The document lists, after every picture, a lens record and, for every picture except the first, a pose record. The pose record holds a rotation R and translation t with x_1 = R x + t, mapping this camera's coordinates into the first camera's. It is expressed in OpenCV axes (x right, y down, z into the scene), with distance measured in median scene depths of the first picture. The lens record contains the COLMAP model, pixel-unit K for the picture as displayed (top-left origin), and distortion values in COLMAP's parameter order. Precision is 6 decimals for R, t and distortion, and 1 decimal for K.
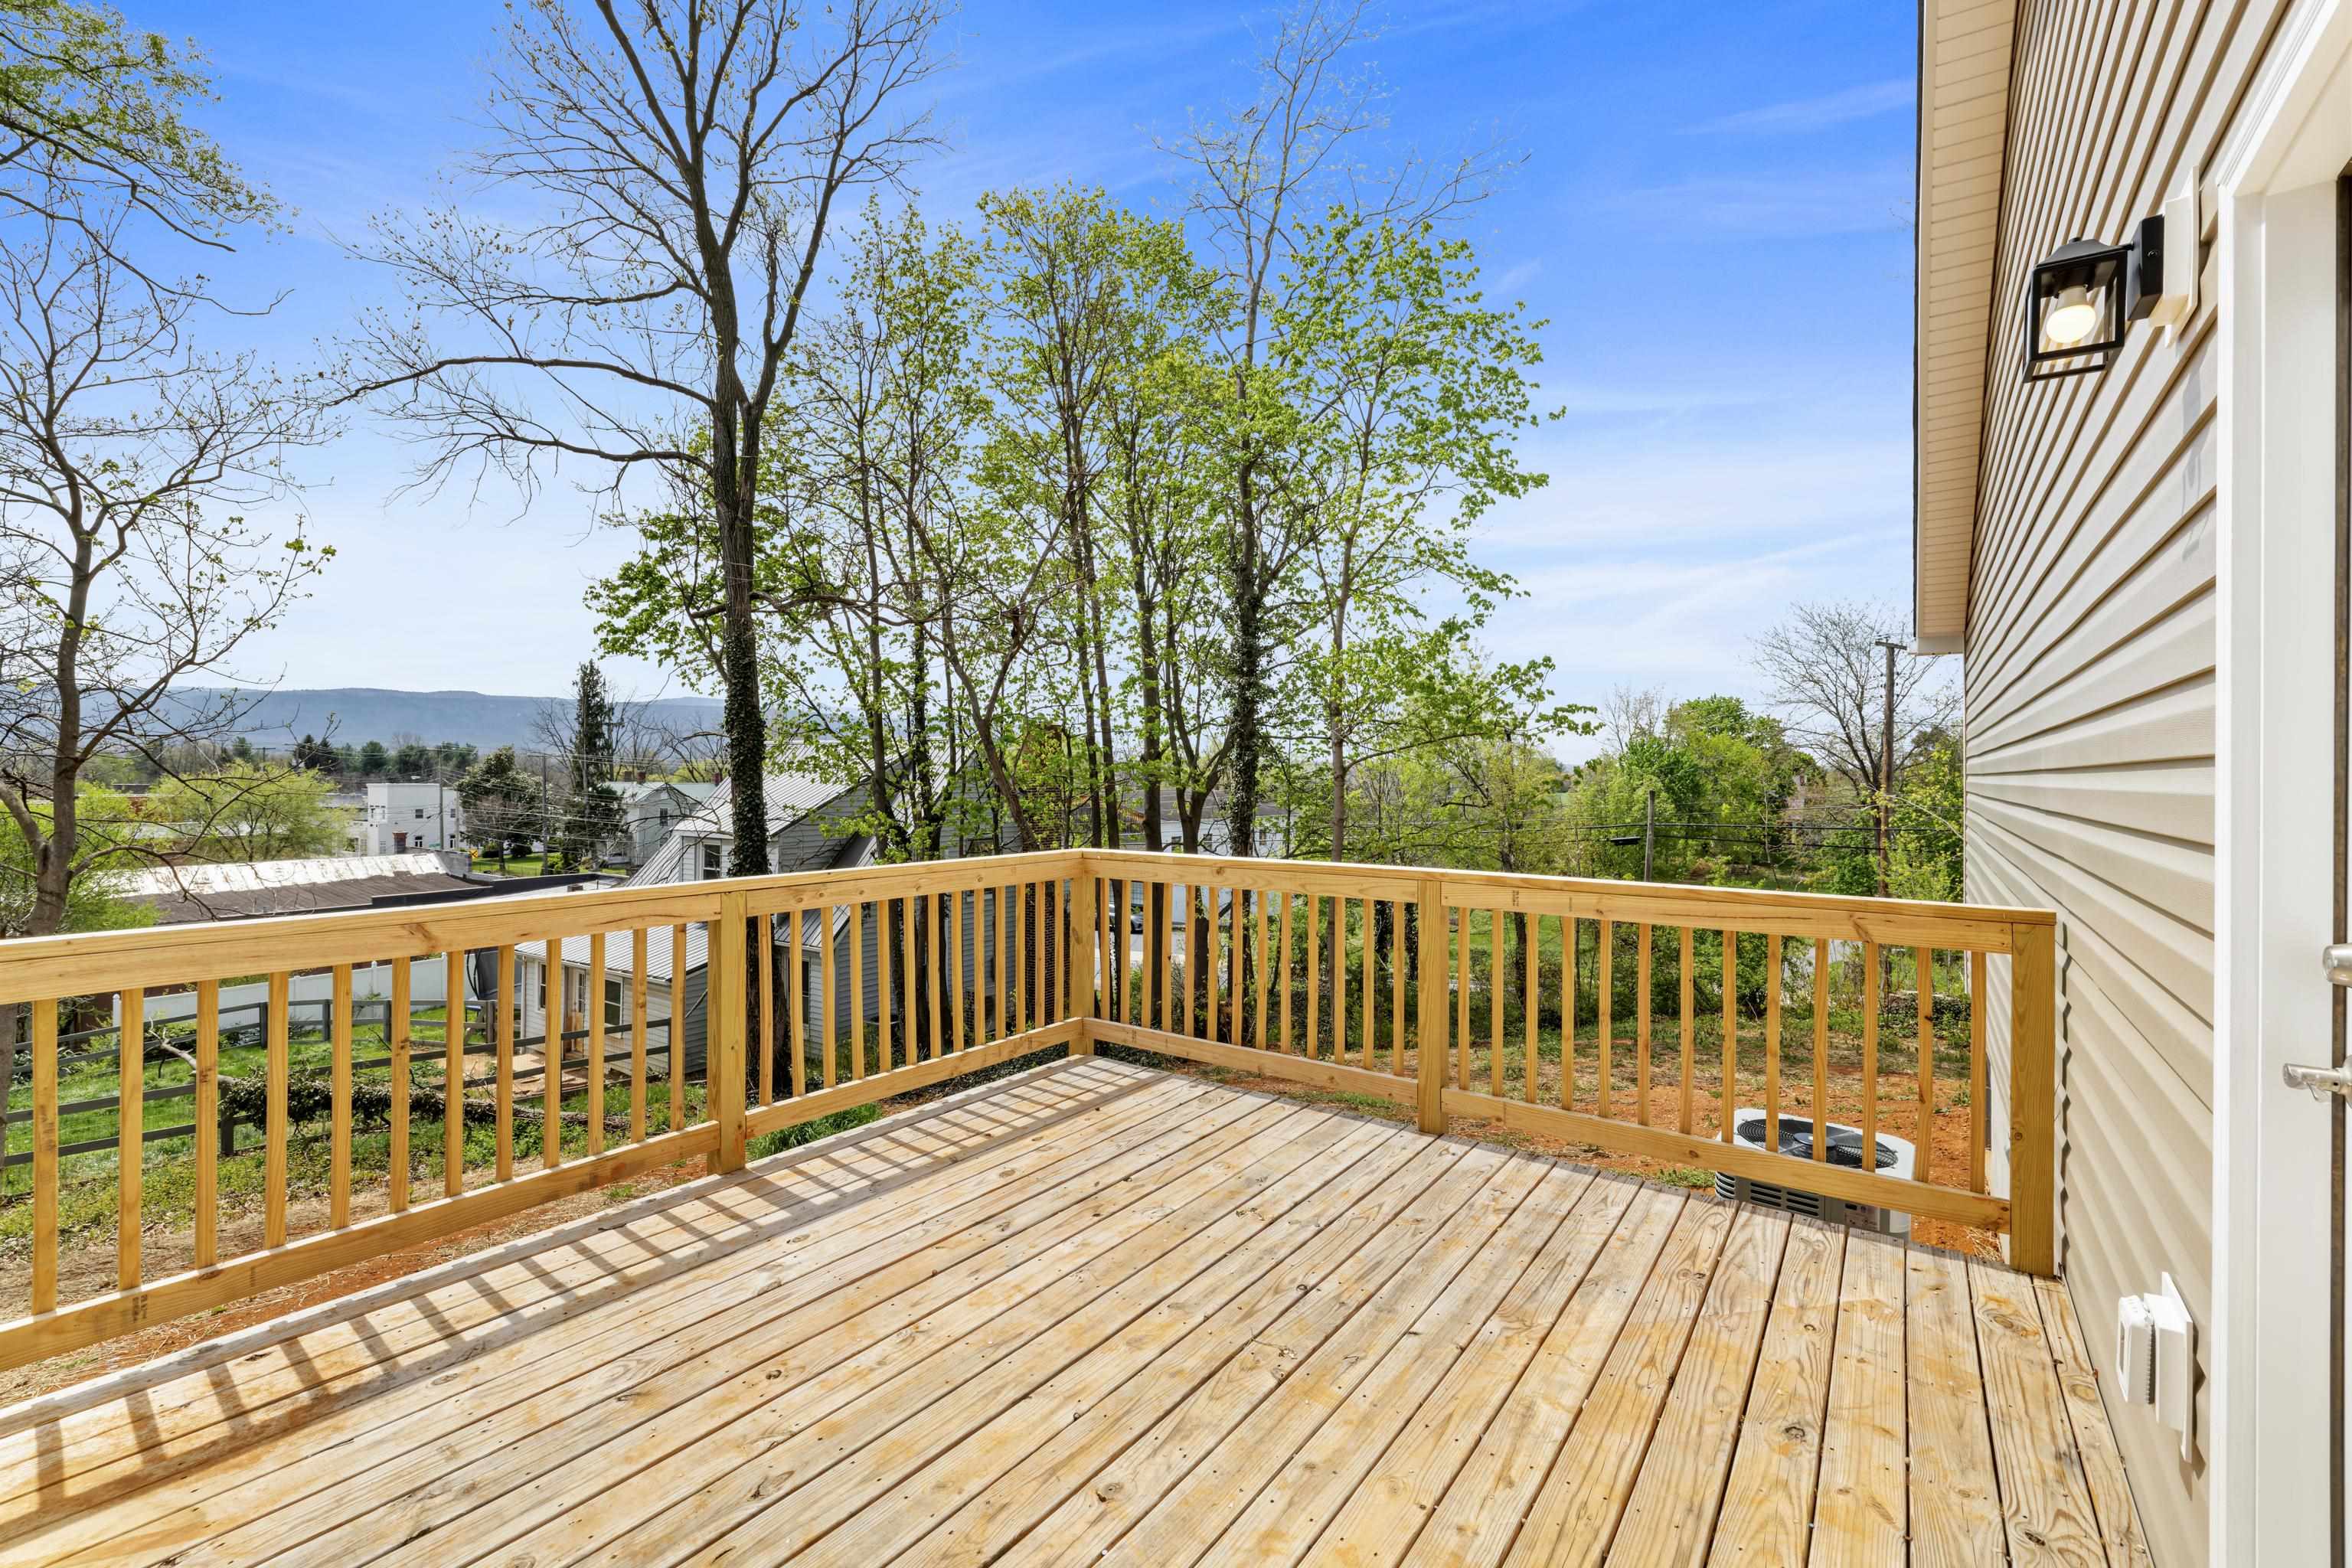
lens RADIAL K [[1001.2, 0, 1180.1], [0, 1001.2, 767.8], [0, 0, 1]] dist [0.005568, 0.000281]
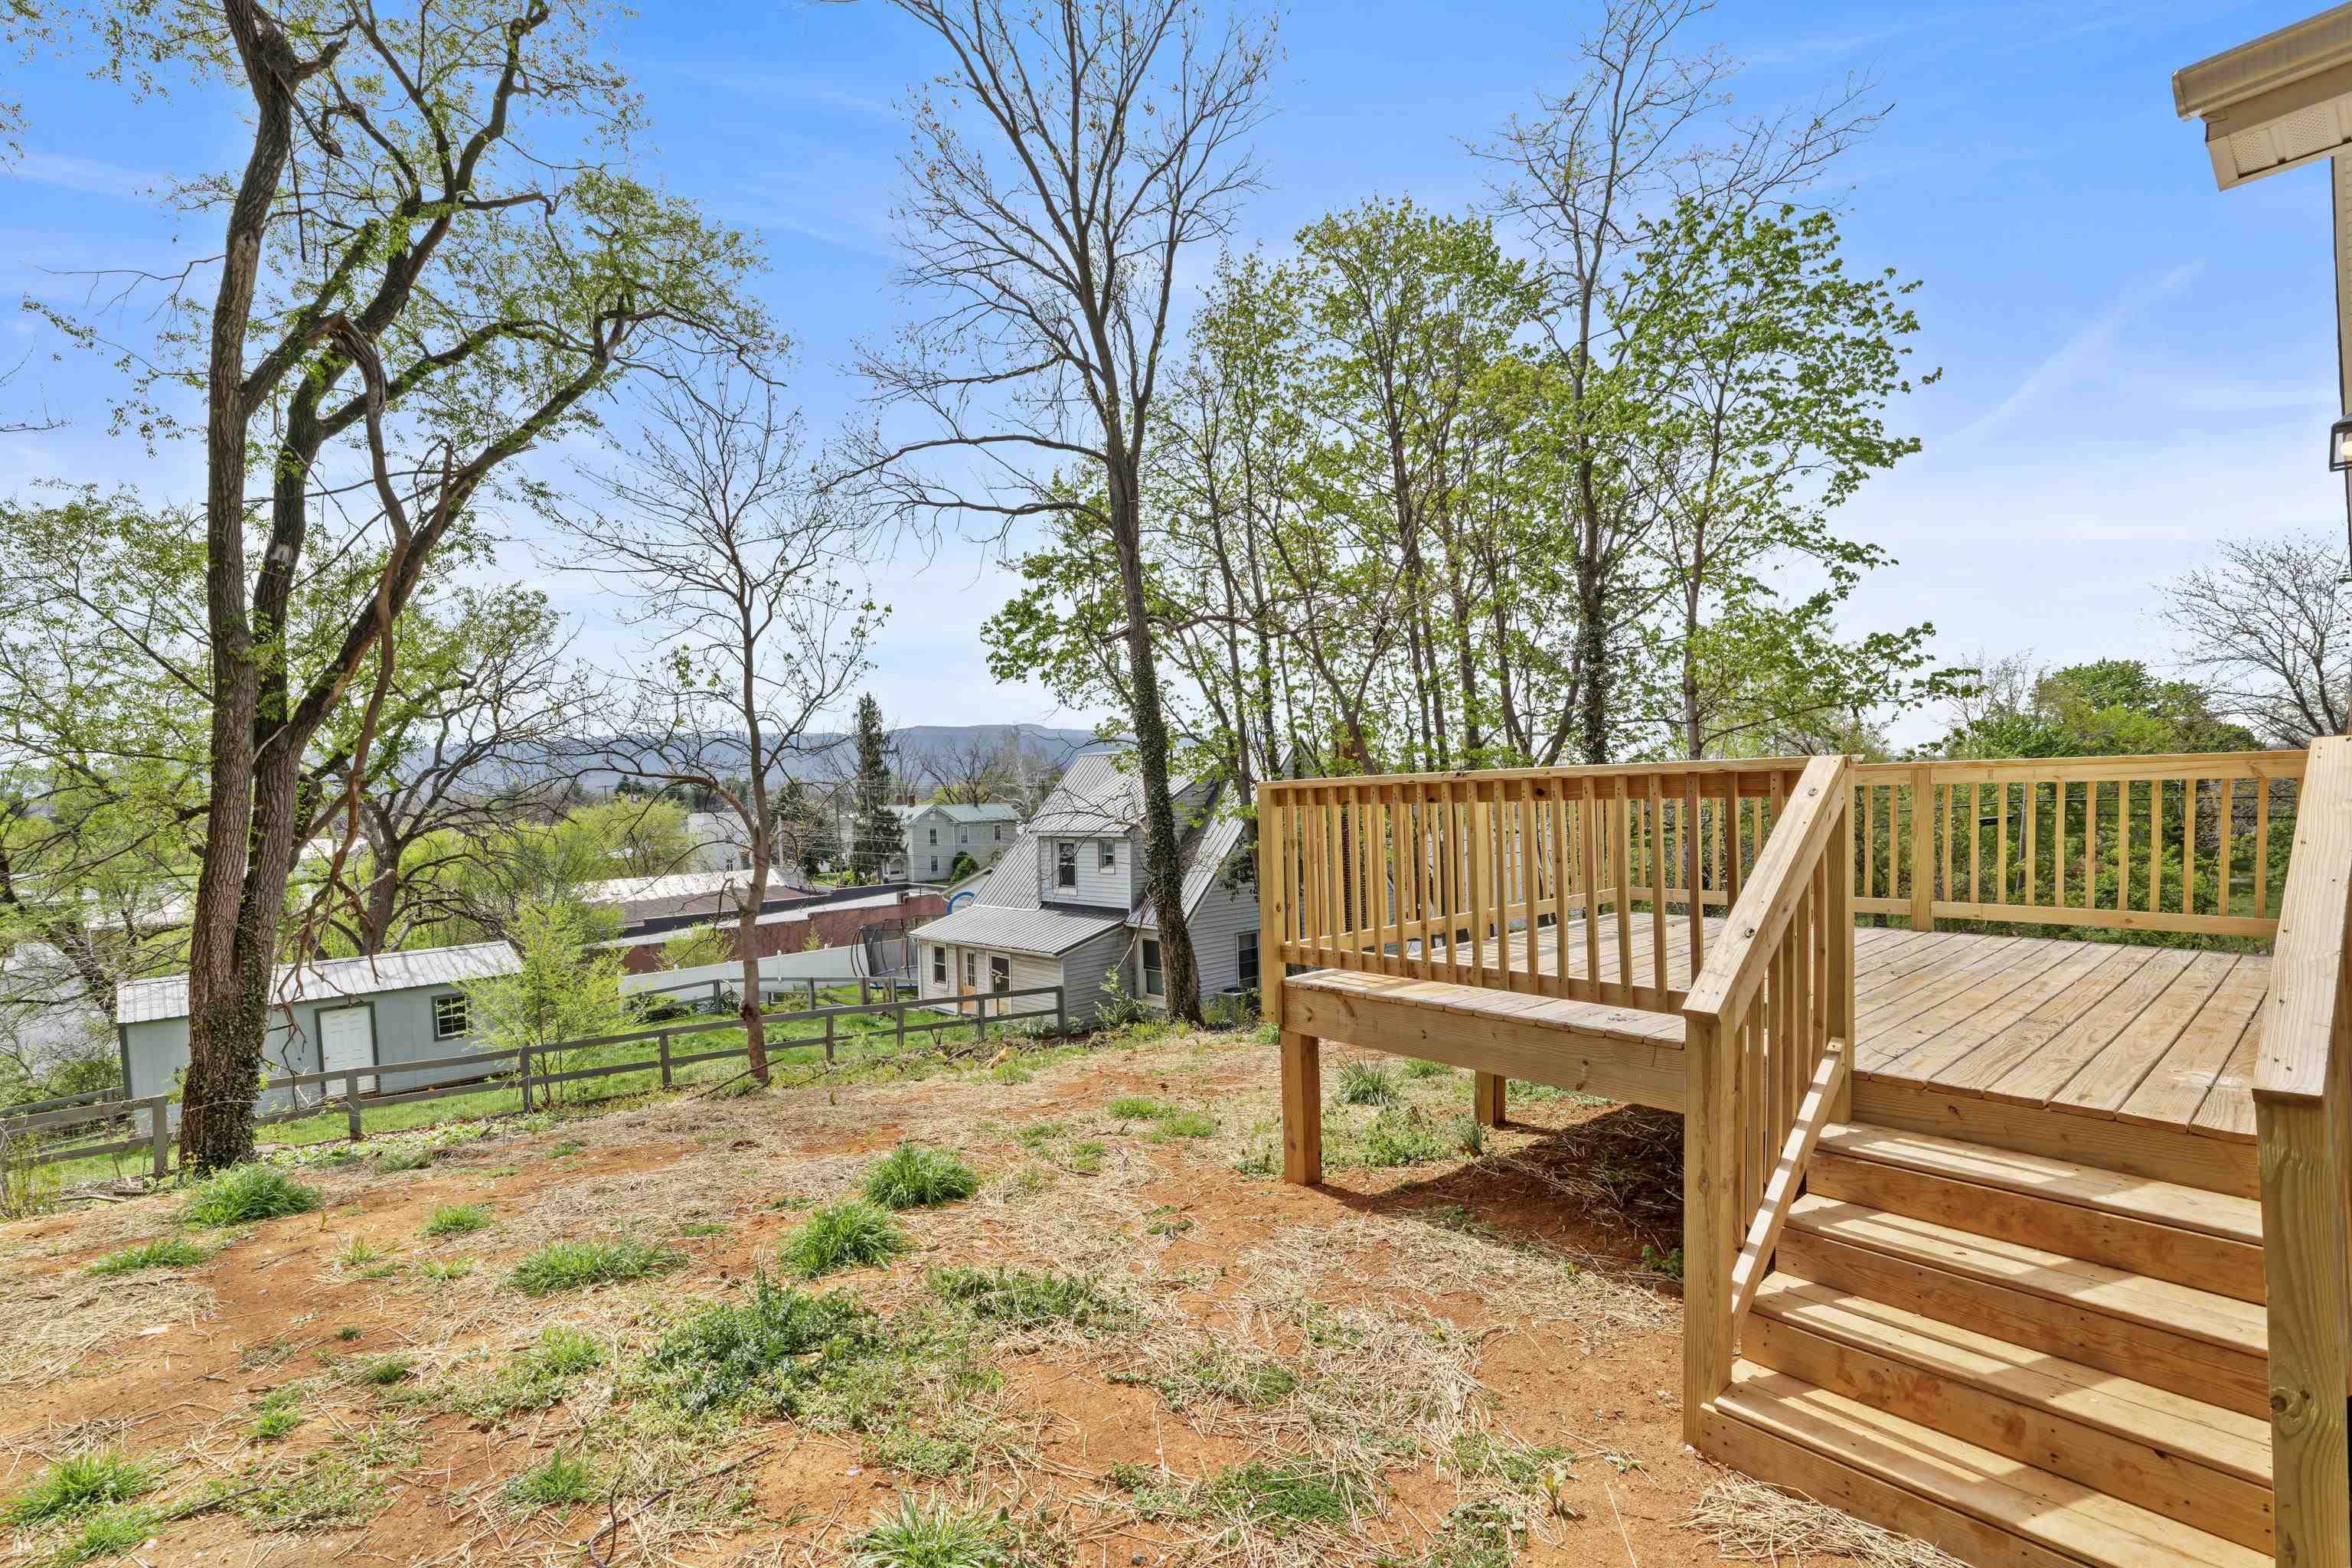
lens RADIAL K [[1050.6, 0, 1153.6], [0, 1050.6, 839.5], [0, 0, 1]] dist [0.002594, 0.000856]
pose [[0.970483, -0.022726, -0.240094, -0.100218], [0.035839, 0.998086, 0.050389, 0.019153], [0.238490, -0.057507, 0.969441, -0.169884]]
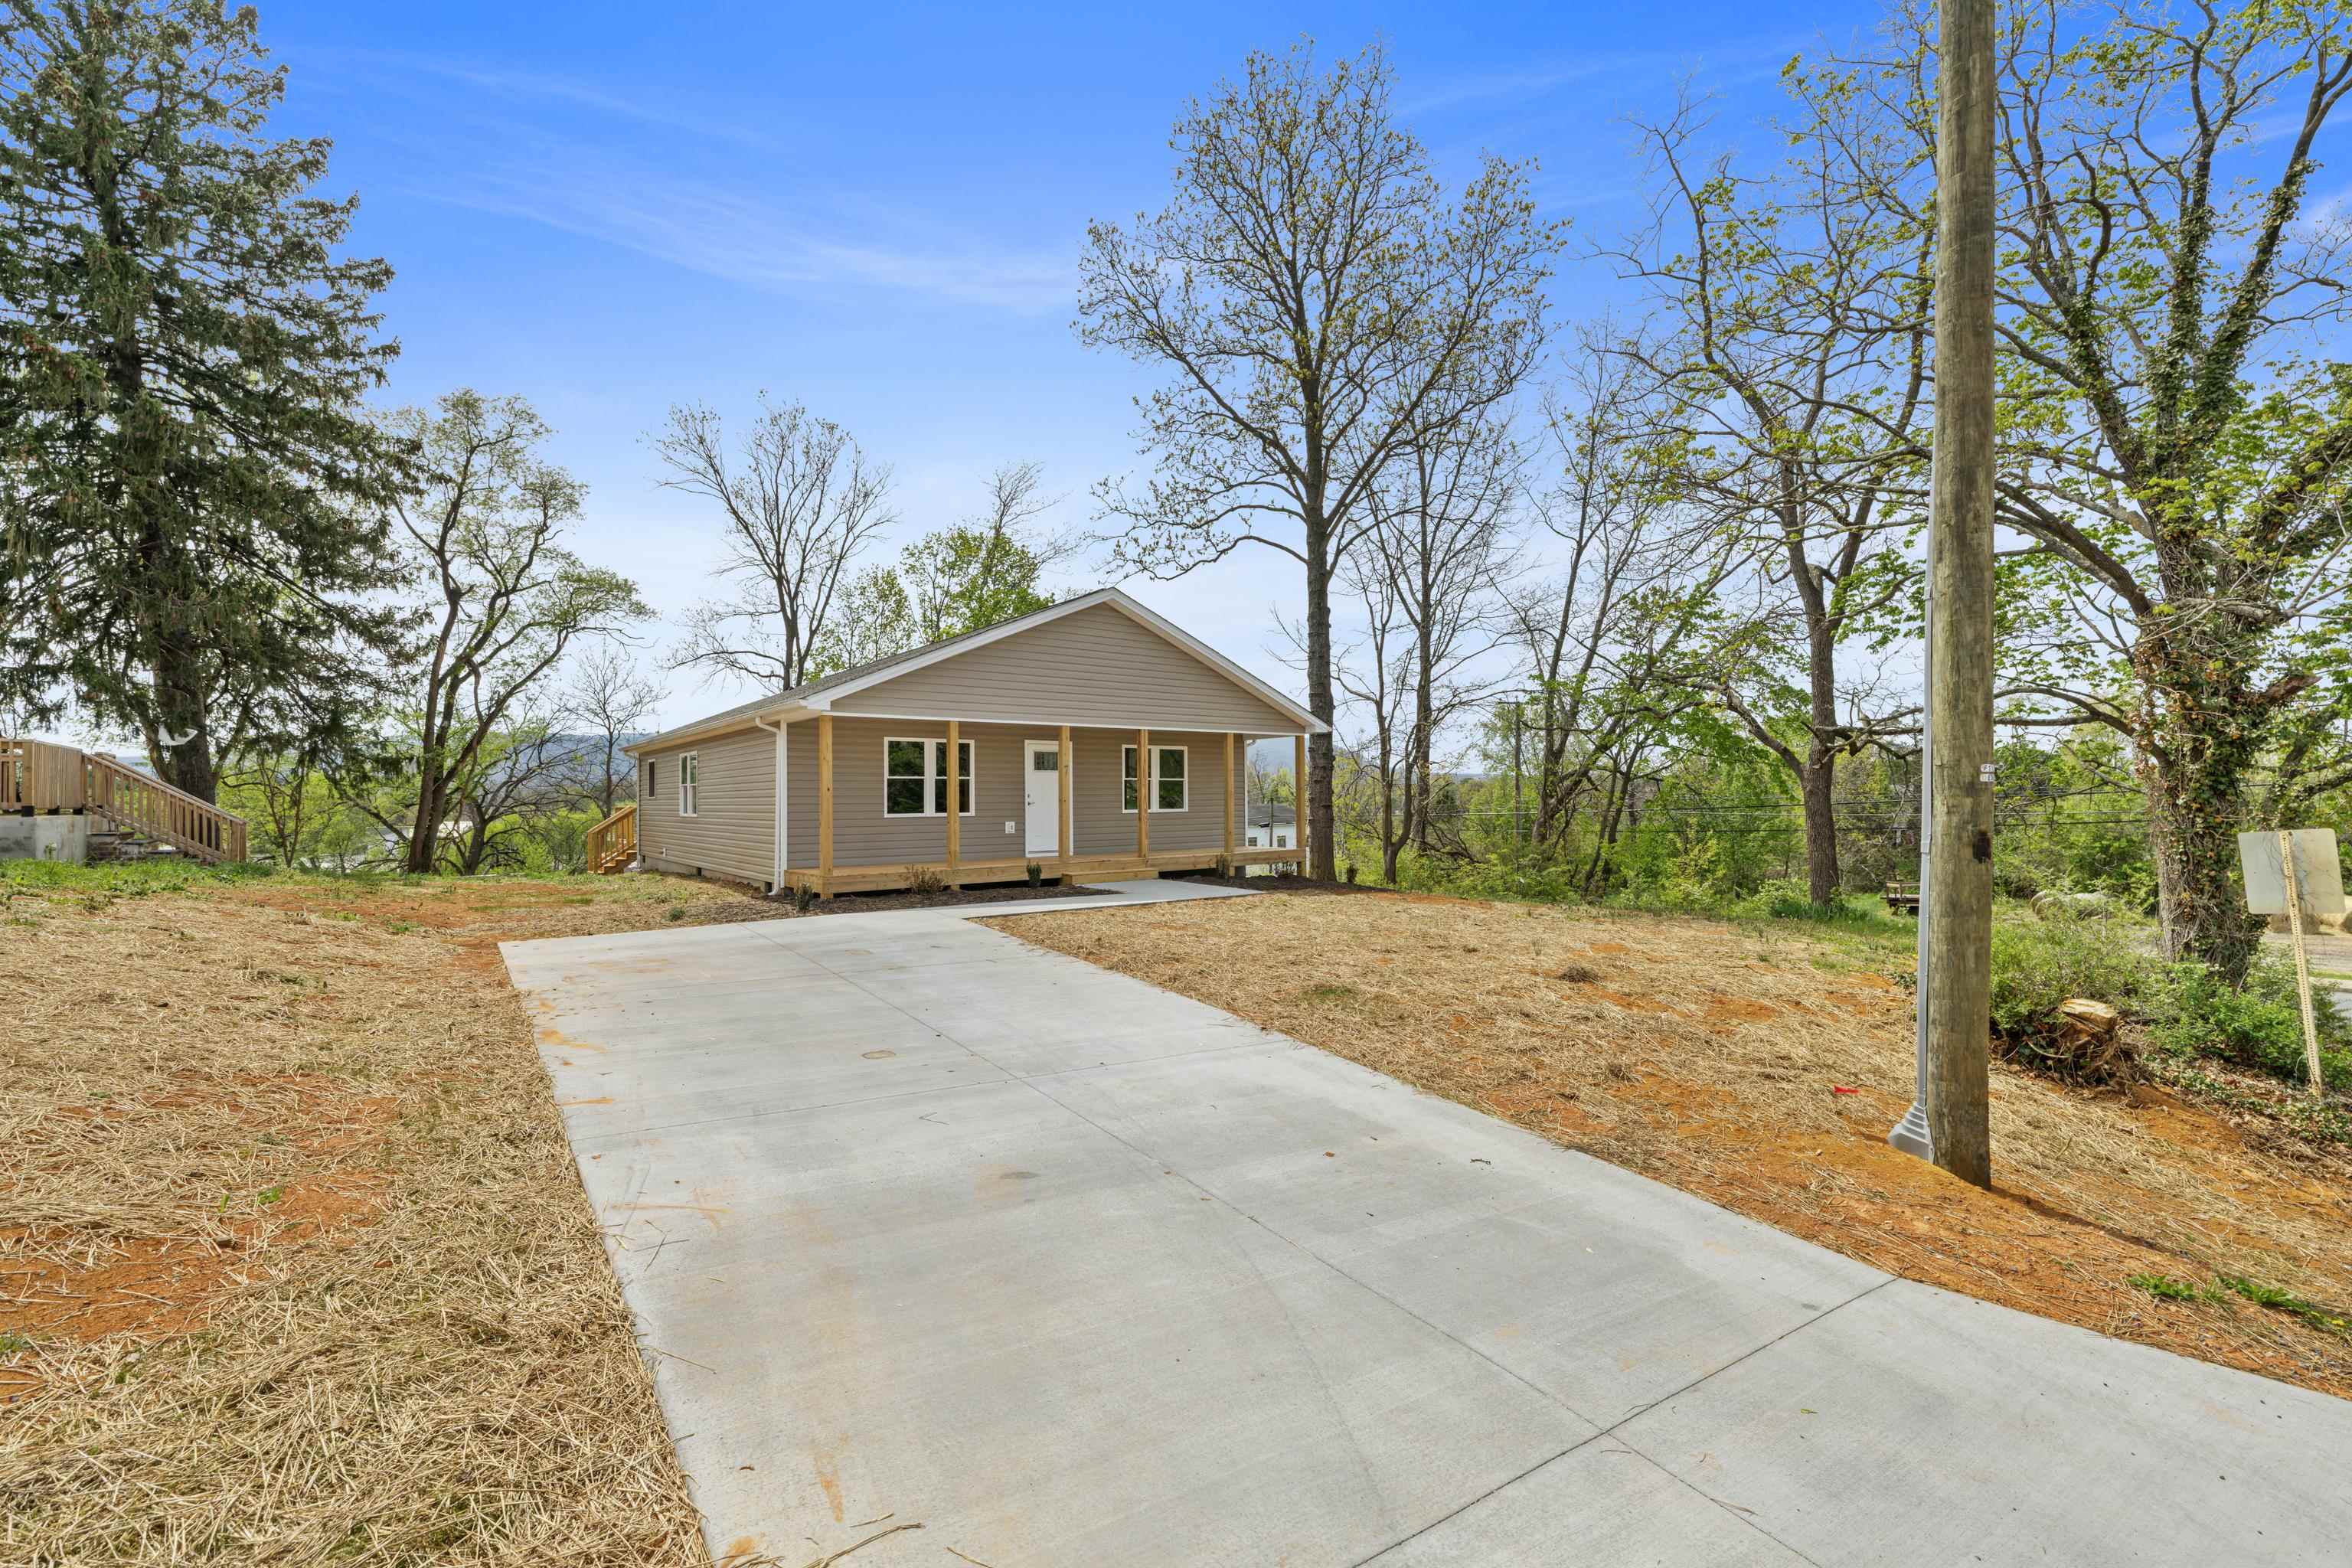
lens RADIAL K [[1001.2, 0, 1177.5], [0, 1001.2, 768.9], [0, 0, 1]] dist [0.005568, 0.000281]
pose [[0.962364, -0.022745, -0.270809, 1.072163], [0.017878, 0.999632, -0.020425, 0.009260], [0.271174, 0.014815, 0.962416, -1.109672]]
